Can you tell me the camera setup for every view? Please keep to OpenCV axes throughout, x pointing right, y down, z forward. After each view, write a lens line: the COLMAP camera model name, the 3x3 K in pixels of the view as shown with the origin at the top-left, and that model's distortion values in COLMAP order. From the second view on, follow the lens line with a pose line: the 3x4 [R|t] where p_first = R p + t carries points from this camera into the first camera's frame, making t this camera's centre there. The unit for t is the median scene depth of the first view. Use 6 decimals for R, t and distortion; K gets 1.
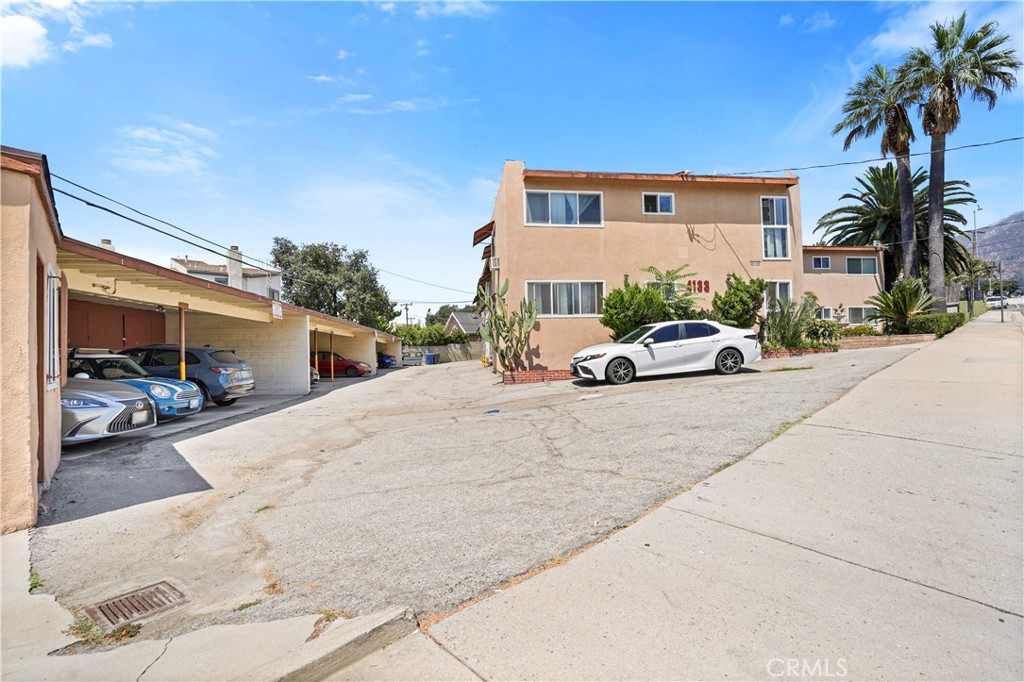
lens RADIAL K [[472.0, 0, 501.0], [0, 472.0, 355.3], [0, 0, 1]] dist [-0.018206, 0.000908]
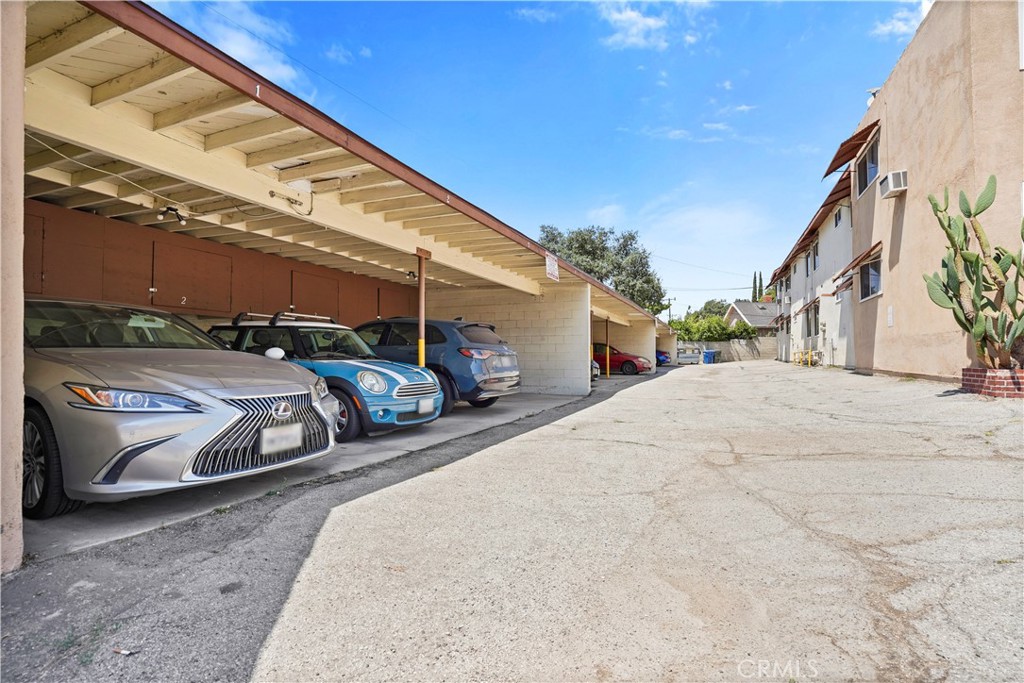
lens RADIAL K [[472.0, 0, 501.0], [0, 472.0, 355.8], [0, 0, 1]] dist [-0.018206, 0.000908]
pose [[0.864793, 0.009948, -0.502031, -0.173943], [-0.010106, 0.999946, 0.002405, 0.024149], [0.502027, 0.002993, 0.864847, 0.333922]]
